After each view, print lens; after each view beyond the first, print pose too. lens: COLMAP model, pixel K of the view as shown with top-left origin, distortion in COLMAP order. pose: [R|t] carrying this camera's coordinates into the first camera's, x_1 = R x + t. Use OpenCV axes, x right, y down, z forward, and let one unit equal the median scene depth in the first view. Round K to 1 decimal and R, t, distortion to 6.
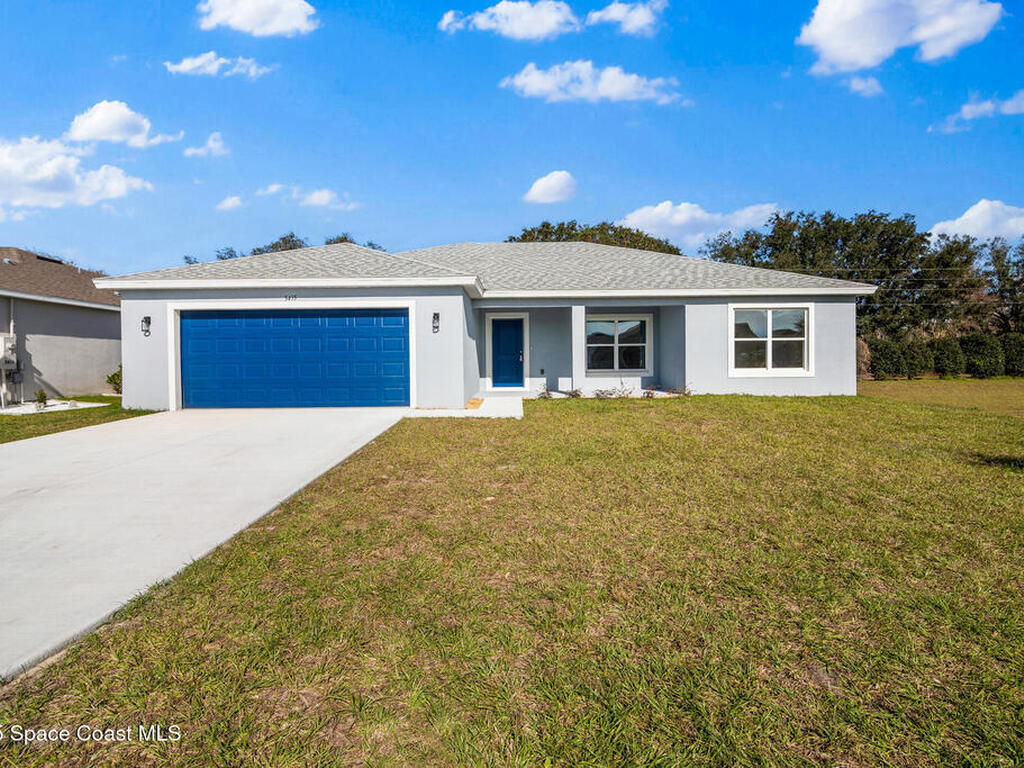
lens RADIAL K [[533.7, 0, 515.7], [0, 533.7, 365.1], [0, 0, 1]] dist [0.002454, 0.000163]
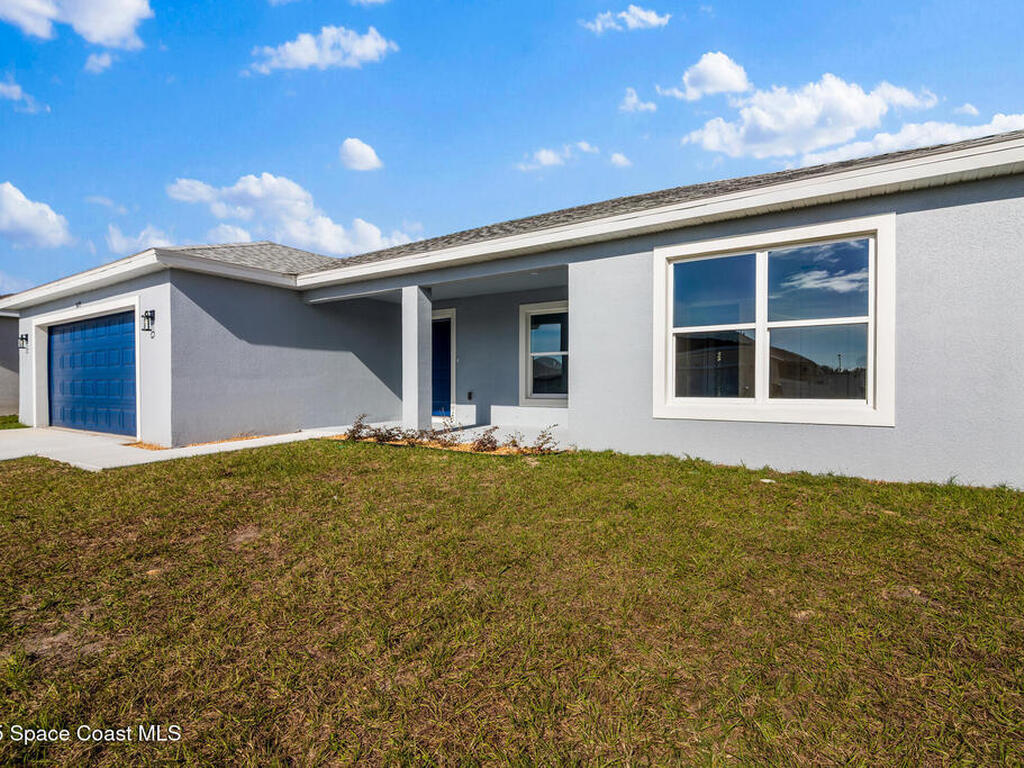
lens RADIAL K [[517.7, 0, 519.1], [0, 517.7, 379.3], [0, 0, 1]] dist [-0.002944, -0.000659]
pose [[0.836707, 0.002865, -0.547643, 0.536665], [-0.008625, 0.999931, -0.007946, -0.003819], [0.547583, 0.011372, 0.836674, 0.582493]]
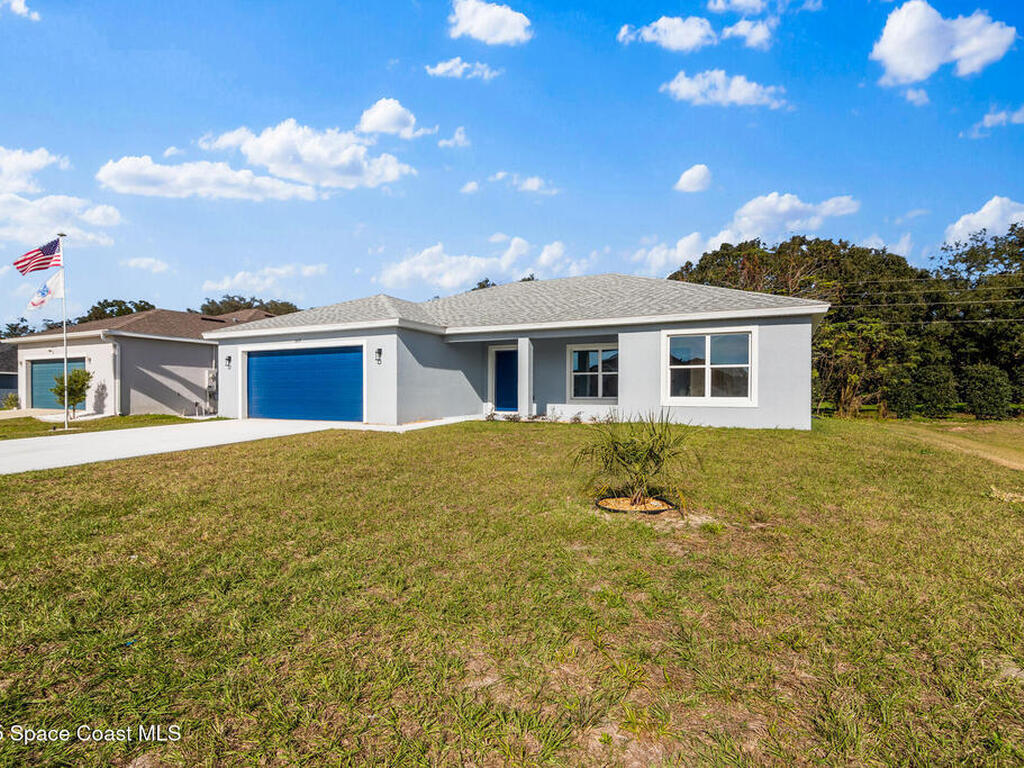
lens RADIAL K [[523.3, 0, 512.0], [0, 523.3, 384.0], [0, 0, 1]] dist [-0.000296, 0.000035]
pose [[0.897194, 0.003691, -0.441622, 0.574964], [-0.012215, 0.999790, -0.016461, 0.002405], [0.441468, 0.020163, 0.897050, 0.019849]]
